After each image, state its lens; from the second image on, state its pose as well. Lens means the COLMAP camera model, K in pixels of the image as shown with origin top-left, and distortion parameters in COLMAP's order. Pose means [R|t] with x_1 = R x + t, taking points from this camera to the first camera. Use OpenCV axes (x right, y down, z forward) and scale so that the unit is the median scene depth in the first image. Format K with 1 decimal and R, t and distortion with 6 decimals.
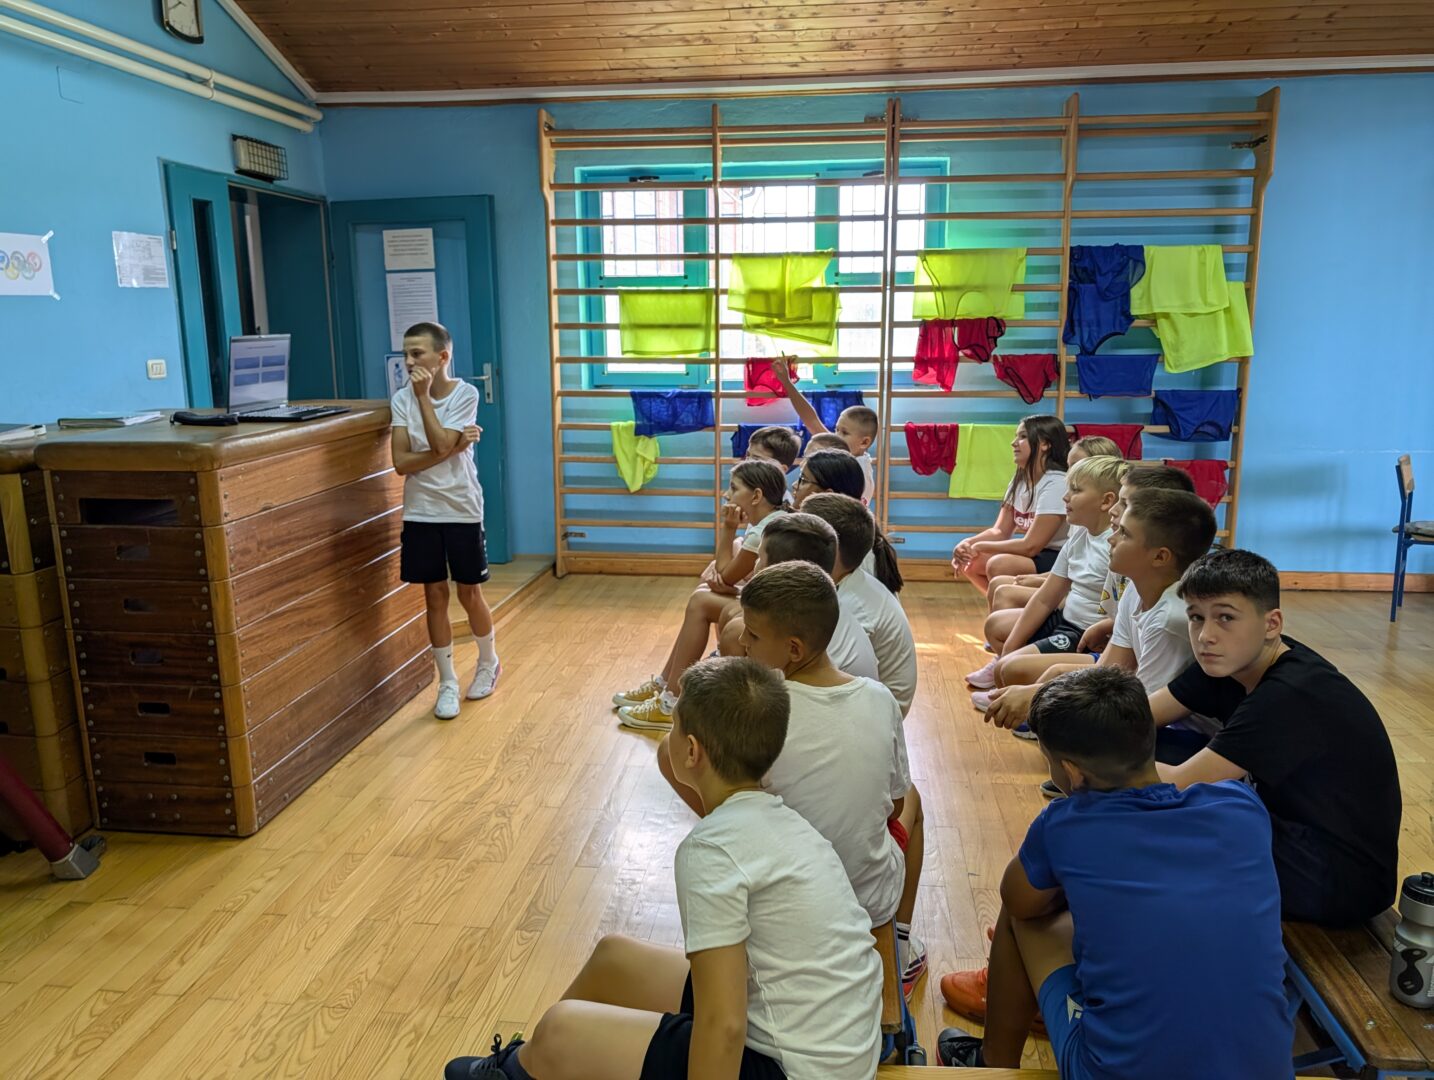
lens RADIAL K [[1027.4, 0, 717.0], [0, 1027.4, 540.0], [0, 0, 1]] dist [-0.003493, 0.002504]
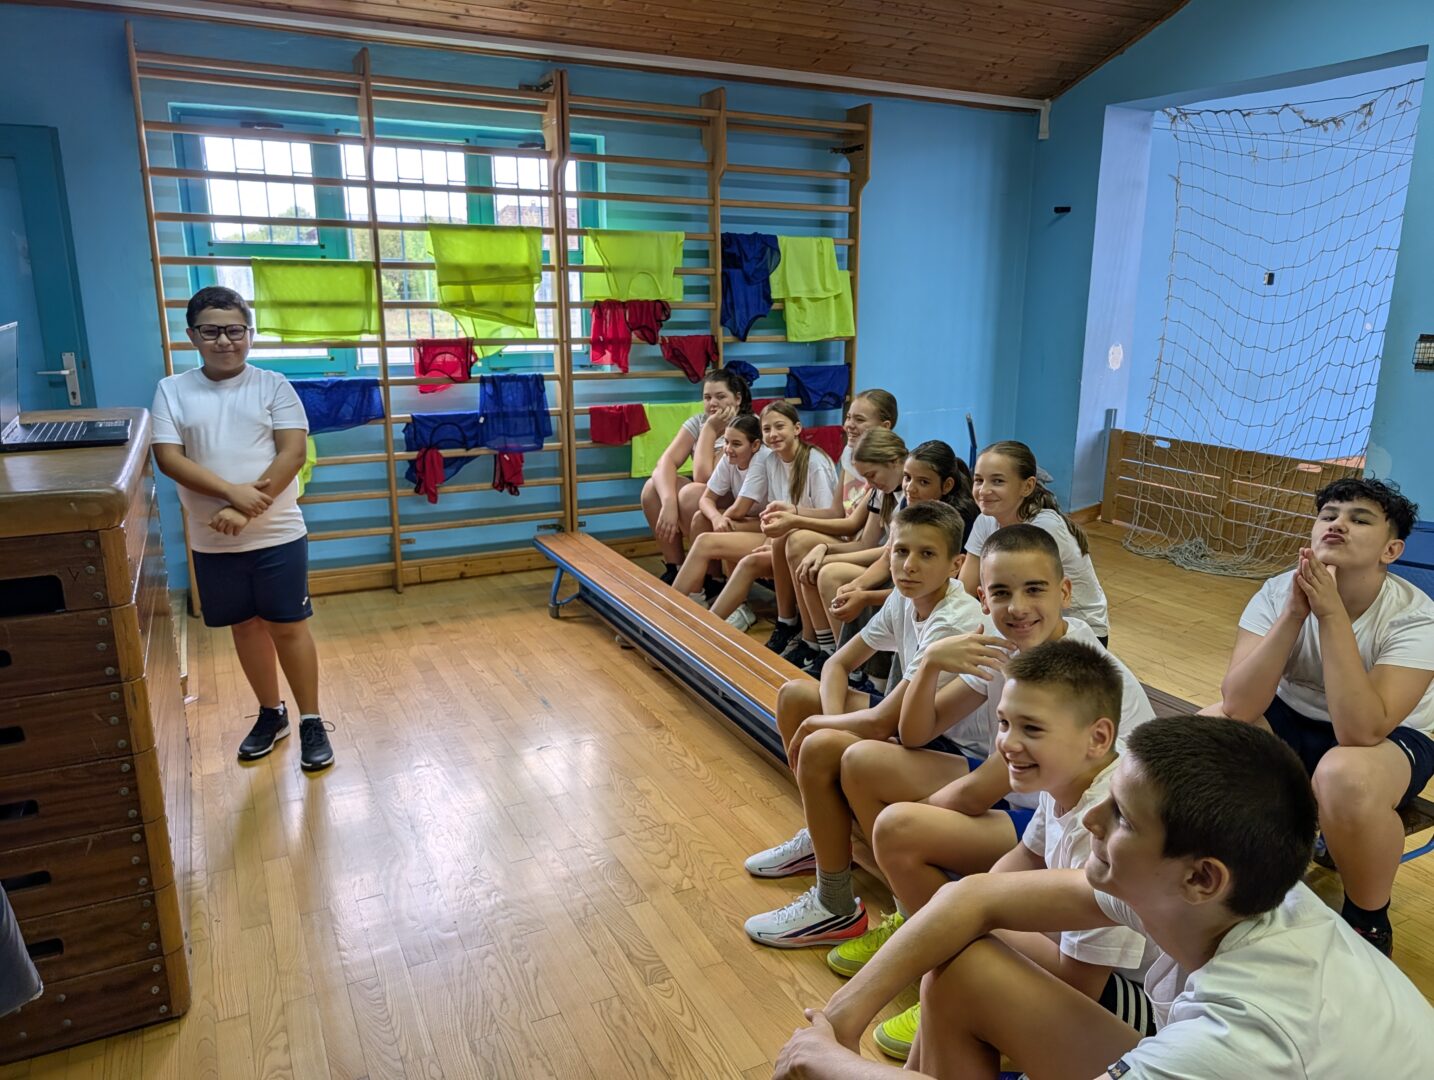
lens RADIAL K [[1023.2, 0, 717.7], [0, 1023.2, 566.3], [0, 0, 1]] dist [-0.001162, -0.005195]
pose [[0.834065, -0.127530, 0.536723, -0.269507], [0.098330, 0.991701, 0.082831, -0.029471], [-0.542832, -0.016311, 0.839683, 0.098397]]
